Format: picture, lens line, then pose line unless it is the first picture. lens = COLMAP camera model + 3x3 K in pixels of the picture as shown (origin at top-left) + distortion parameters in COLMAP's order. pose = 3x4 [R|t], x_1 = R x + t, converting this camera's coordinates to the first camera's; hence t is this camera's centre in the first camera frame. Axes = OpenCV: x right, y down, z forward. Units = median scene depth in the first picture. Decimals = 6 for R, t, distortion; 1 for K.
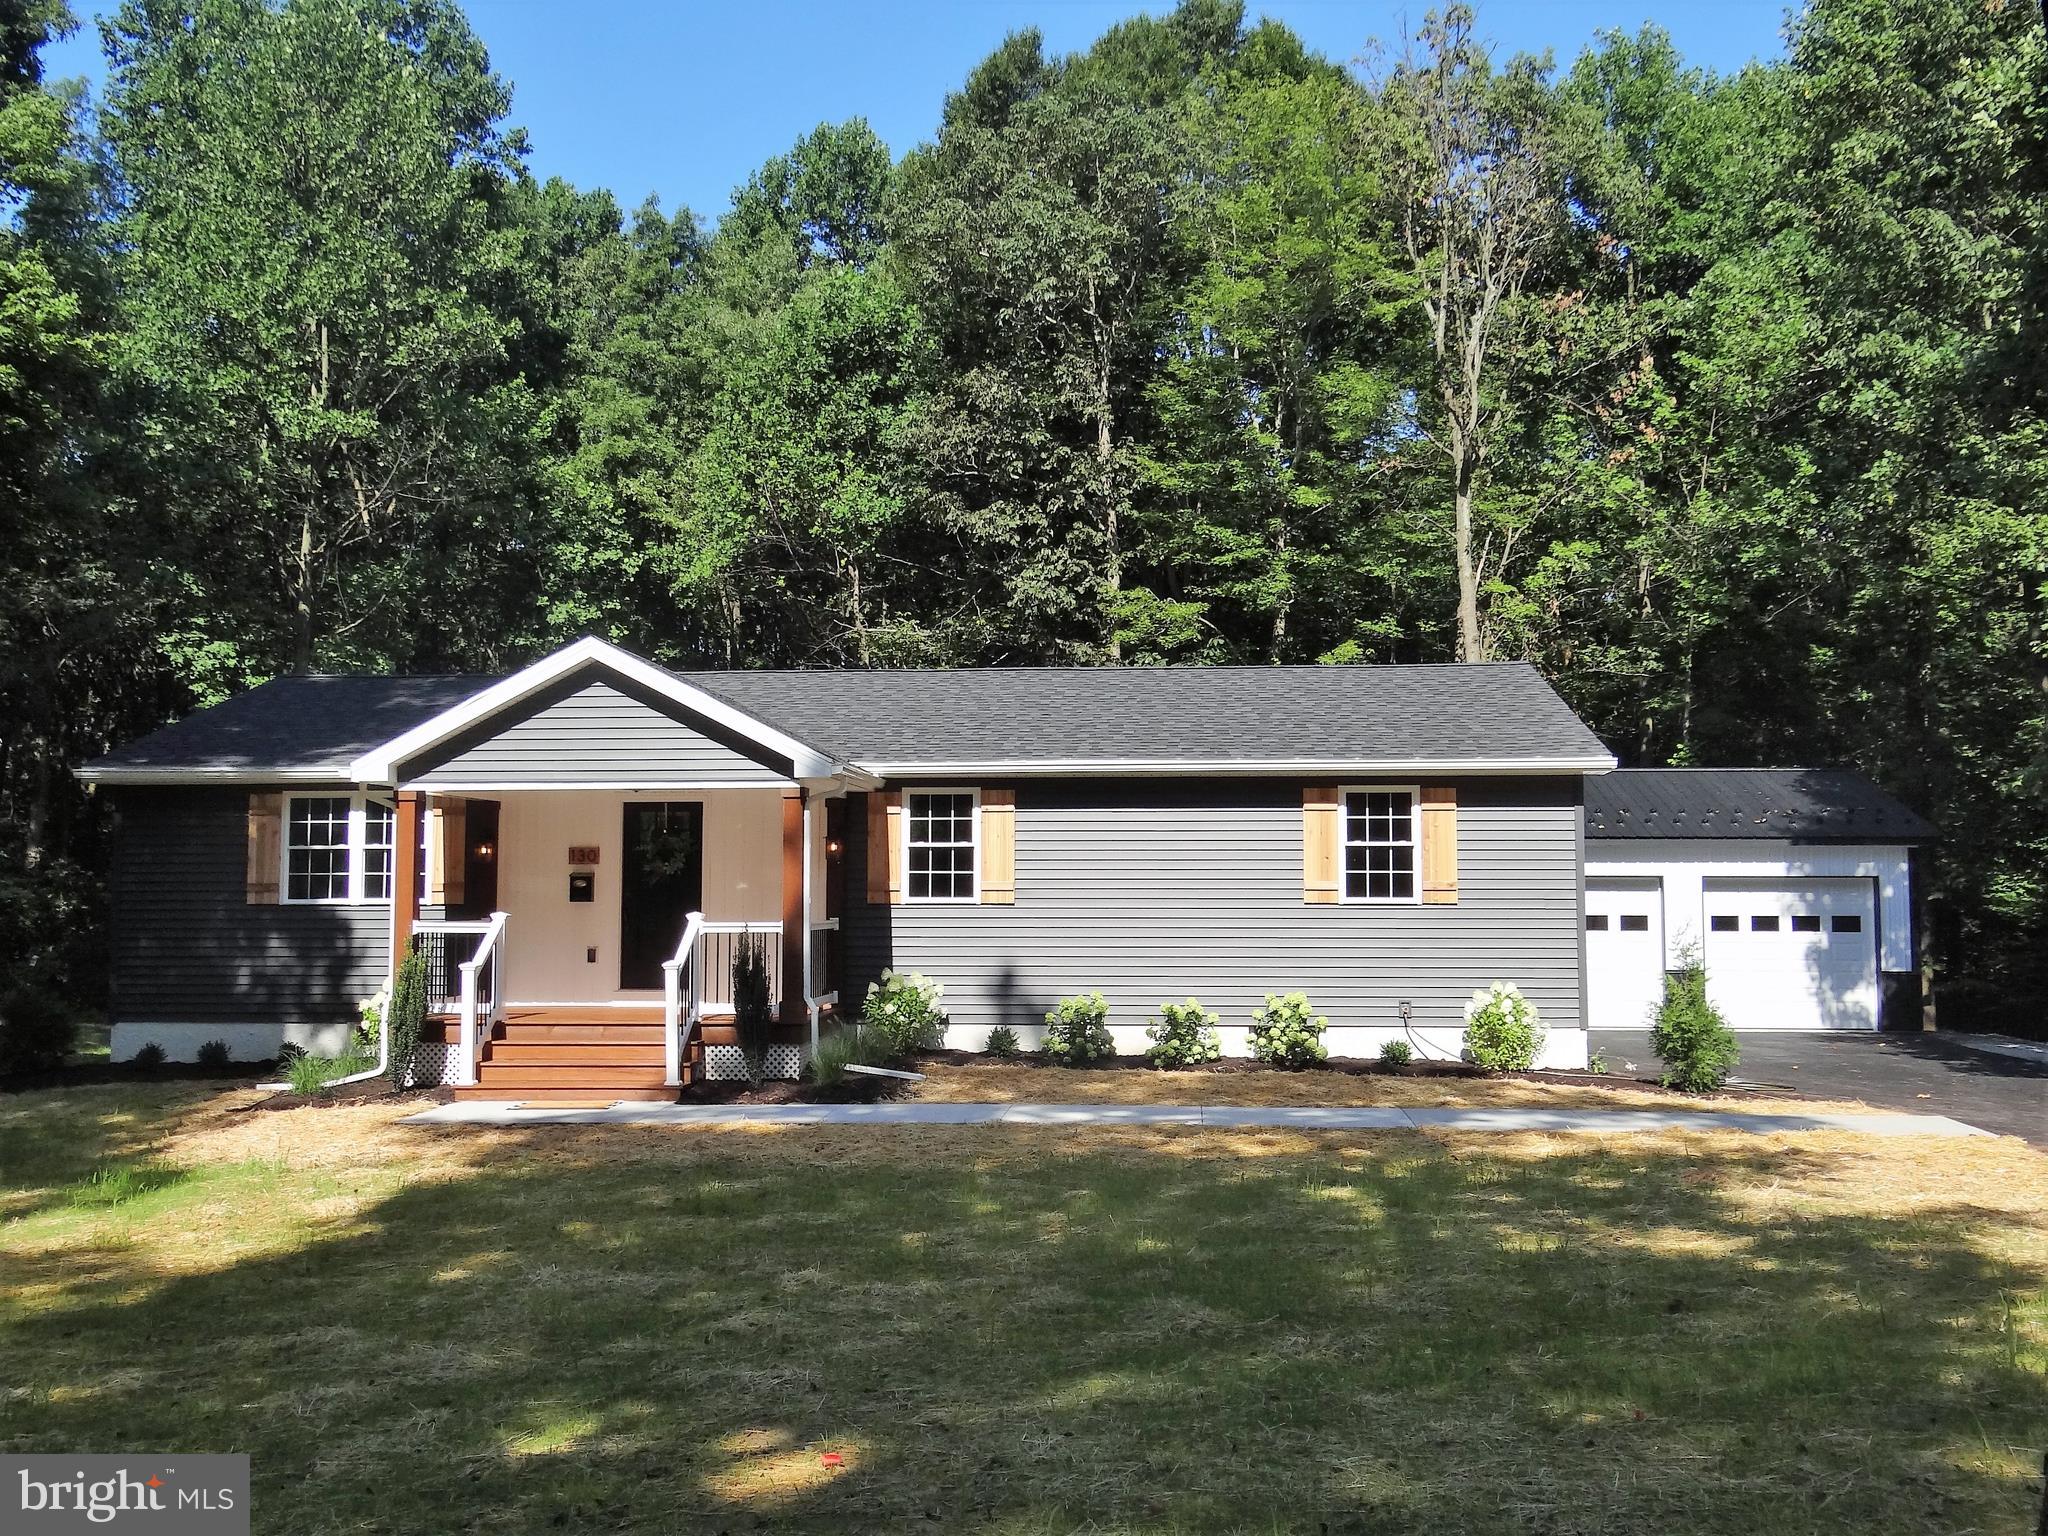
lens RADIAL K [[1873.4, 0, 1026.4], [0, 1873.4, 791.5], [0, 0, 1]] dist [0.014832, -0.015241]
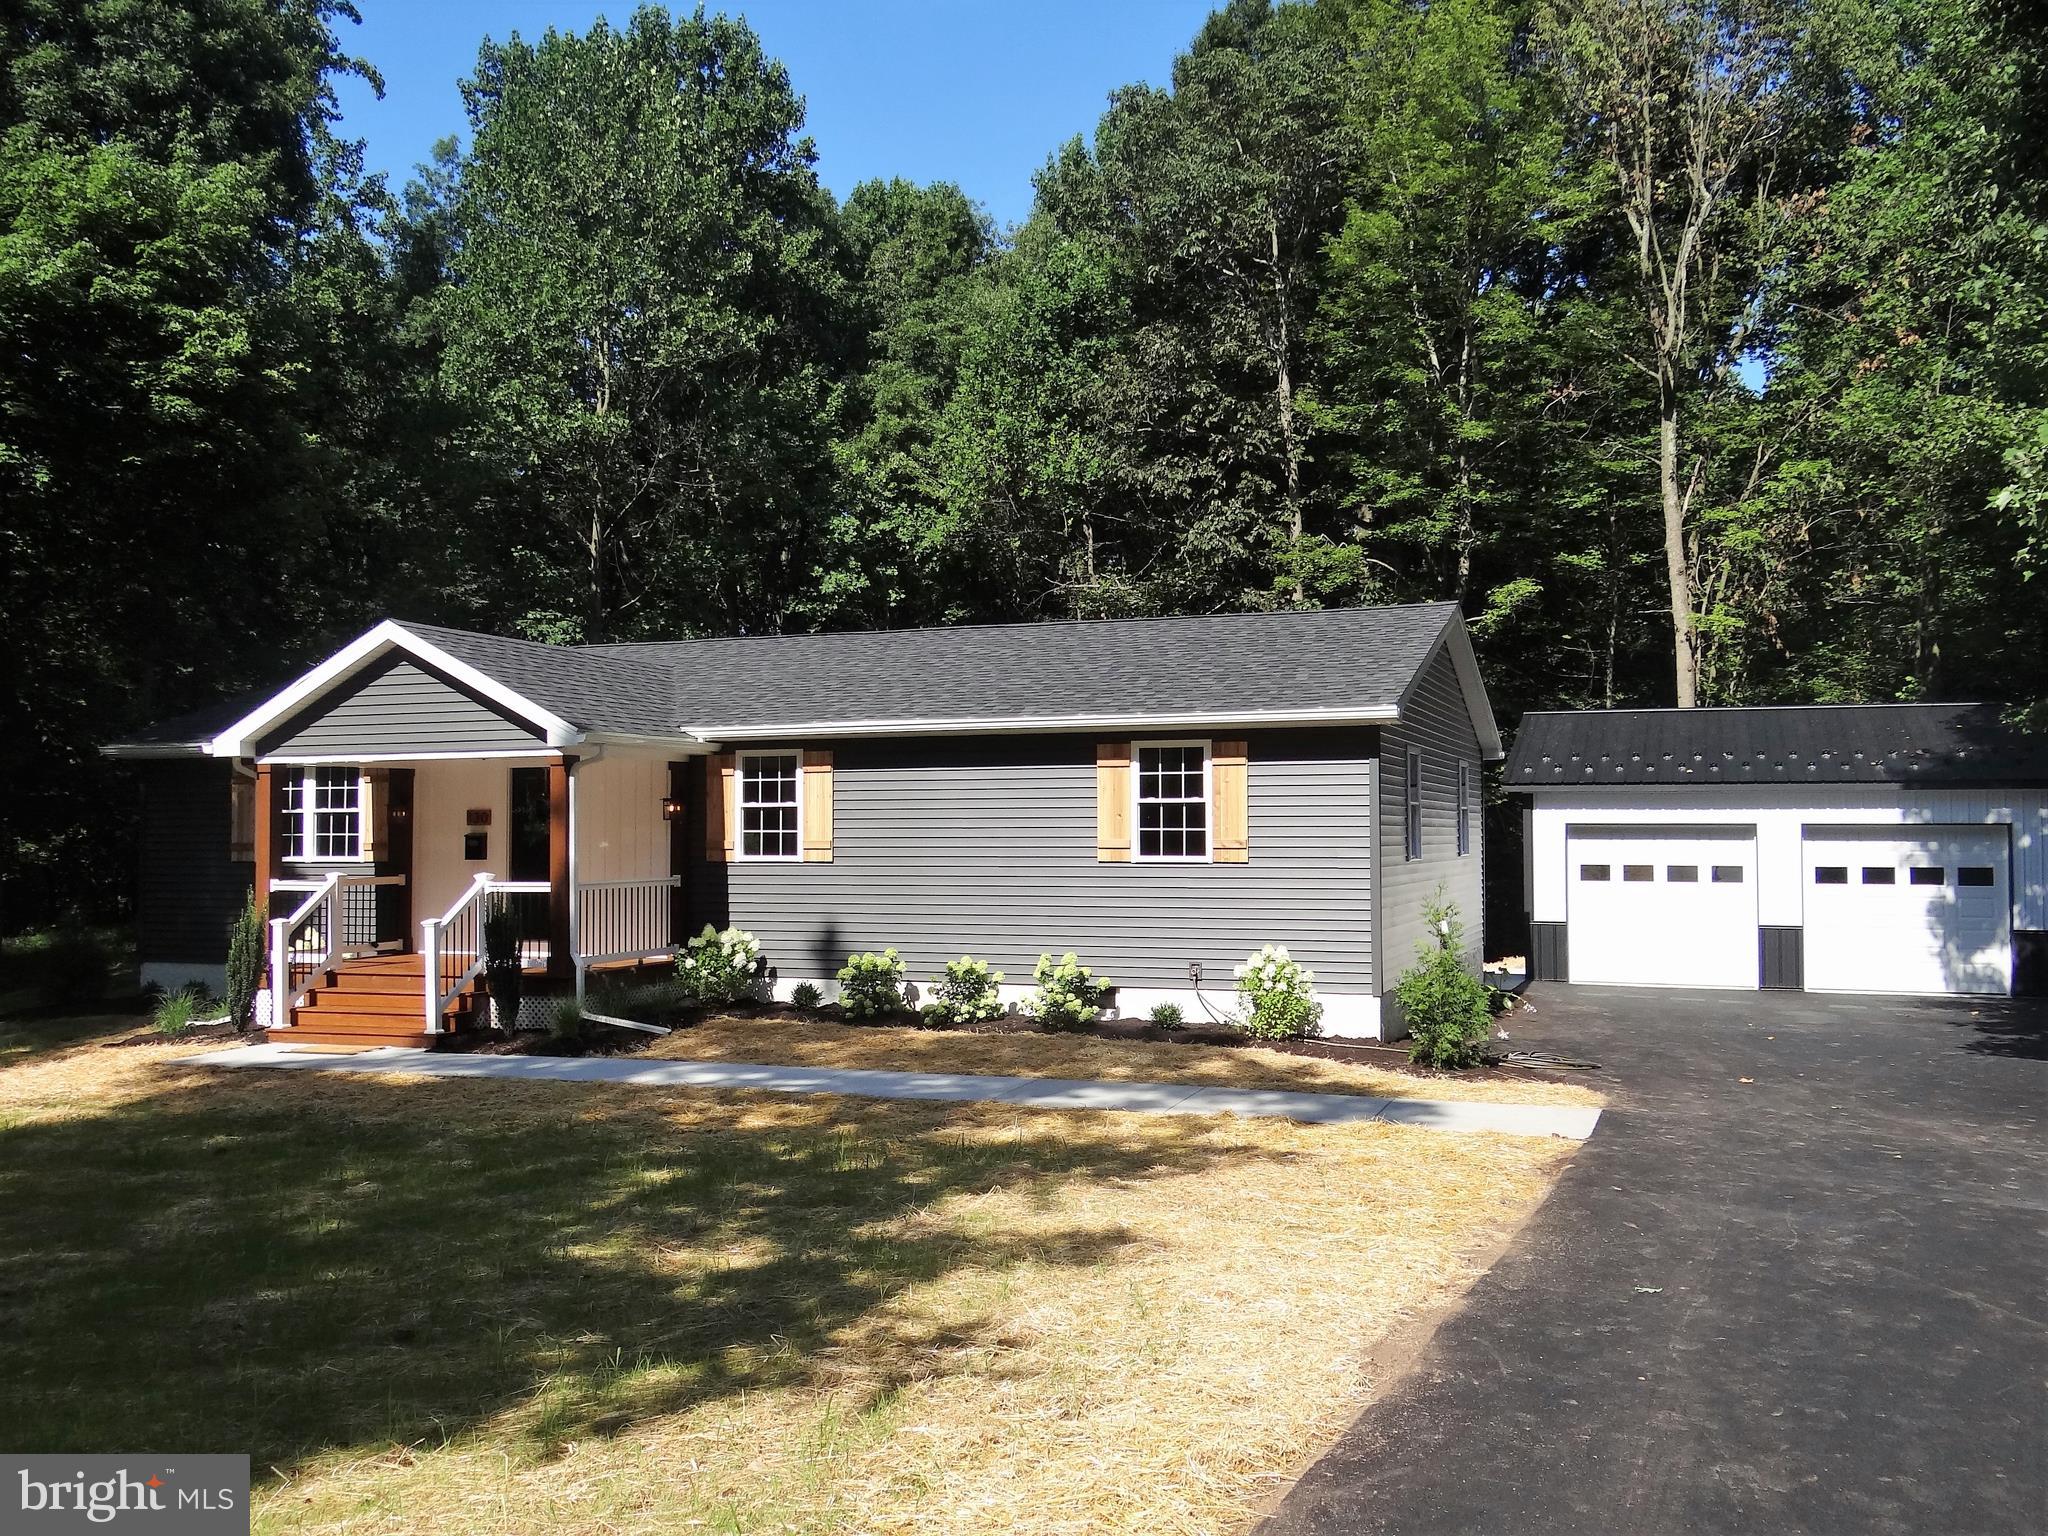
lens RADIAL K [[1770.2, 0, 1033.5], [0, 1770.2, 772.5], [0, 0, 1]] dist [0.009735, 0.011185]
pose [[0.960305, -0.013383, -0.278630, 0.360300], [0.019648, 0.999613, 0.019702, -0.005836], [0.278258, -0.024394, 0.960197, 0.098152]]
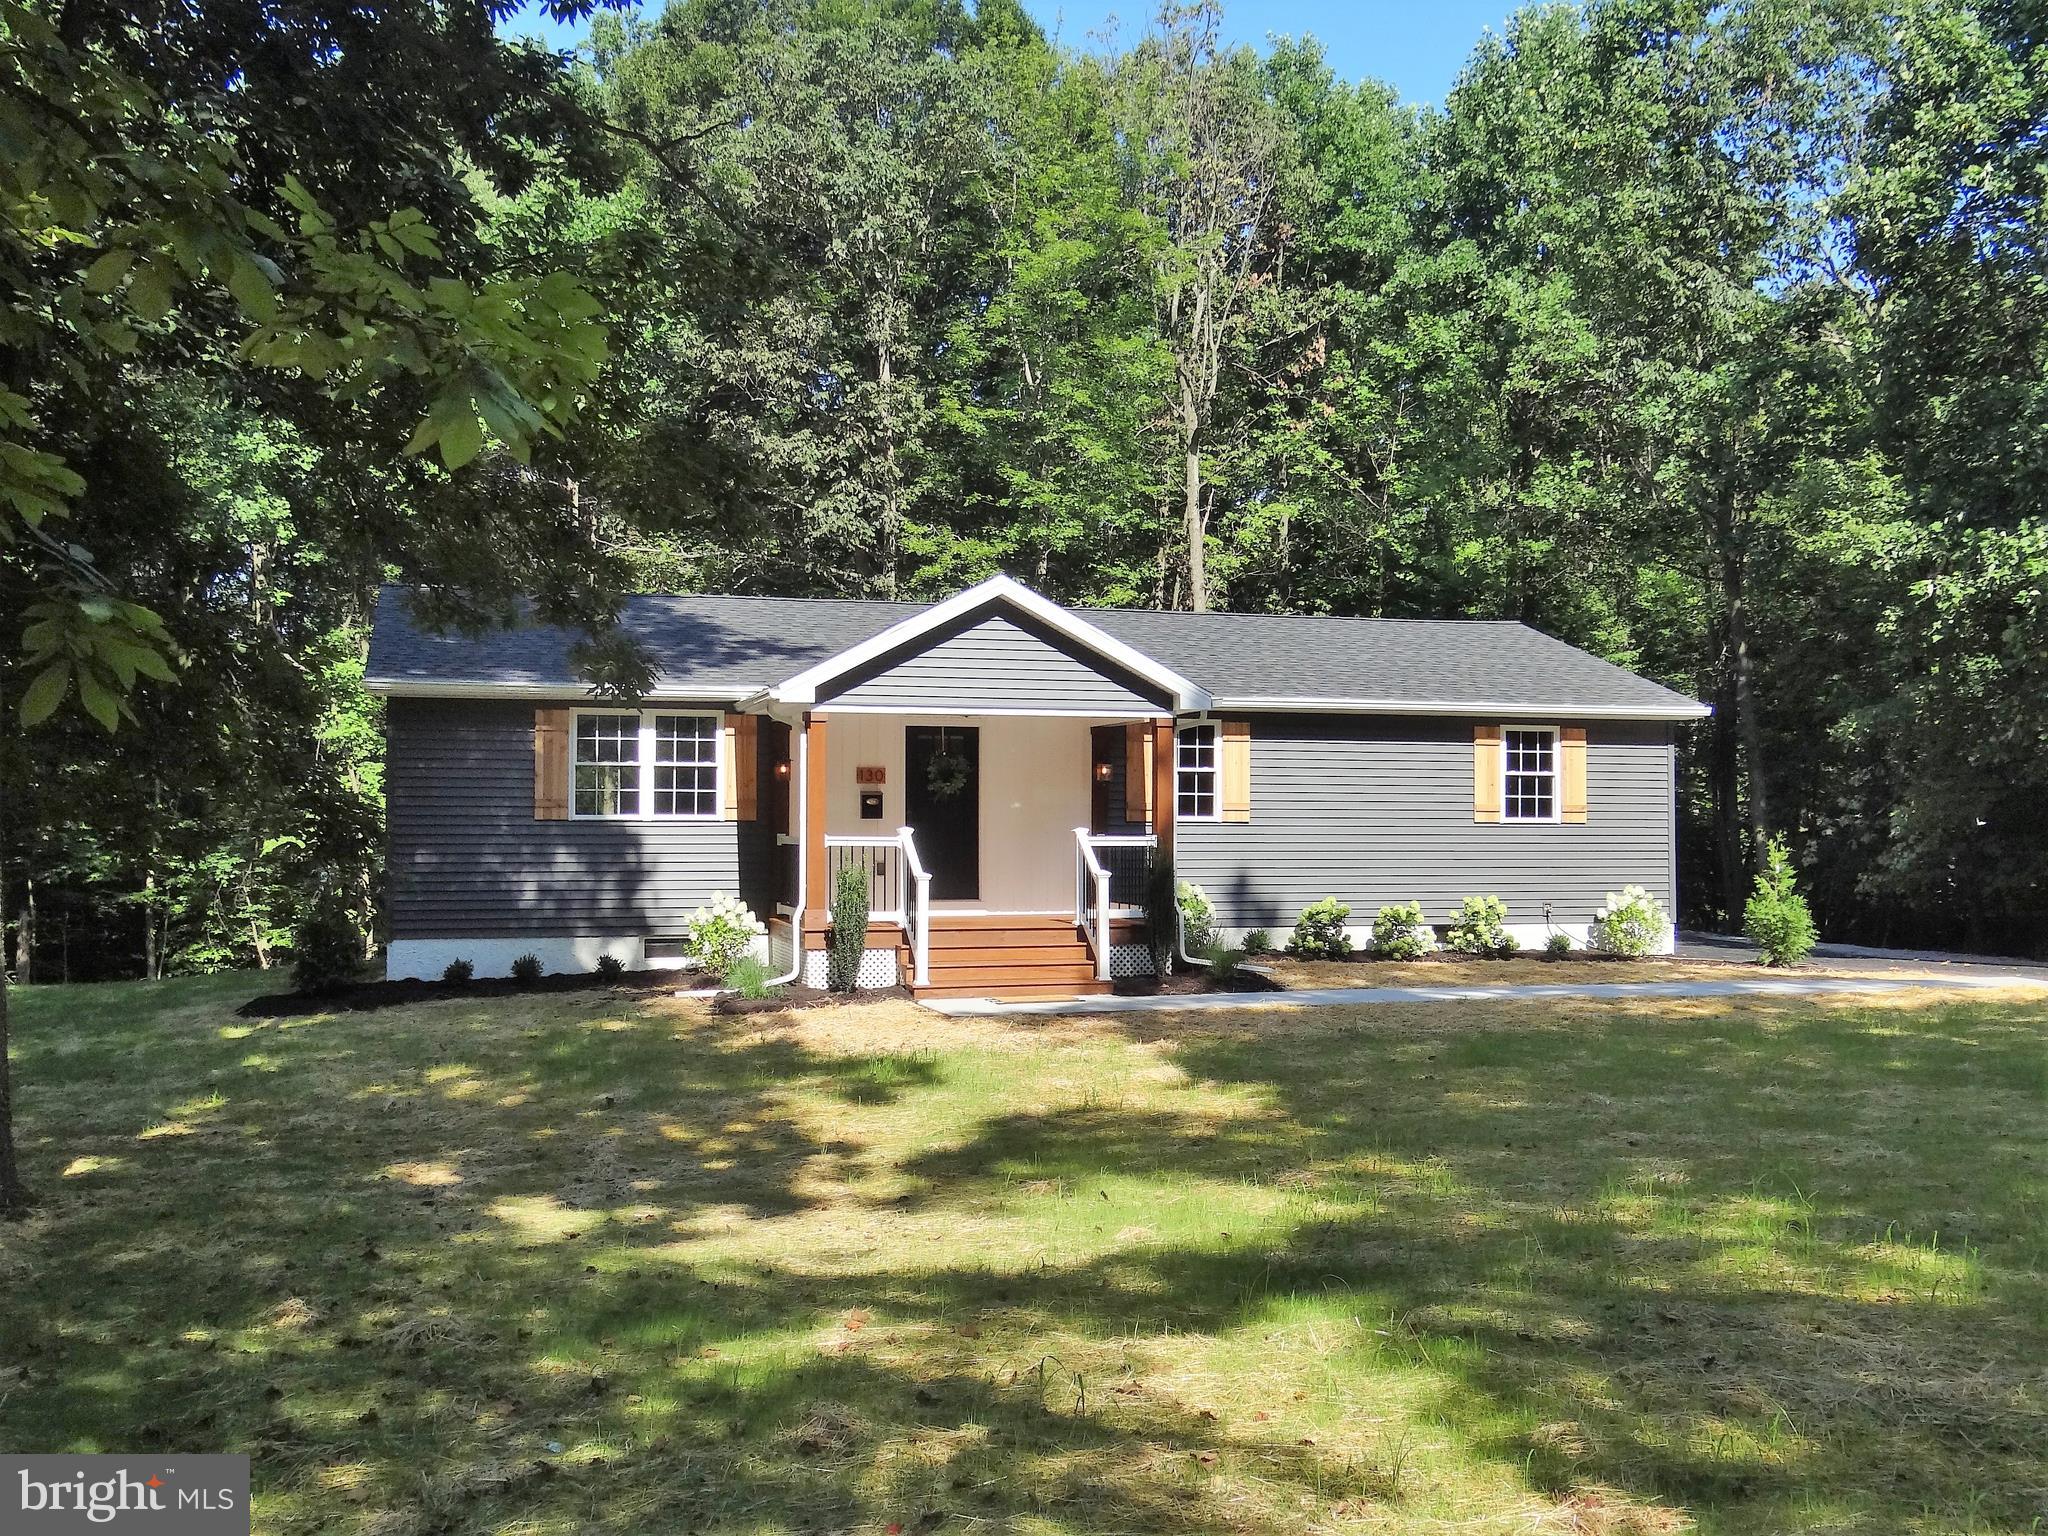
lens RADIAL K [[1944.9, 0, 1019.1], [0, 1944.9, 777.4], [0, 0, 1]] dist [0.005522, -0.001264]
pose [[0.936460, 0.012016, 0.350567, -0.539942], [-0.022529, 0.999410, 0.025925, 0.005012], [-0.350049, -0.032175, 0.936179, -0.059809]]
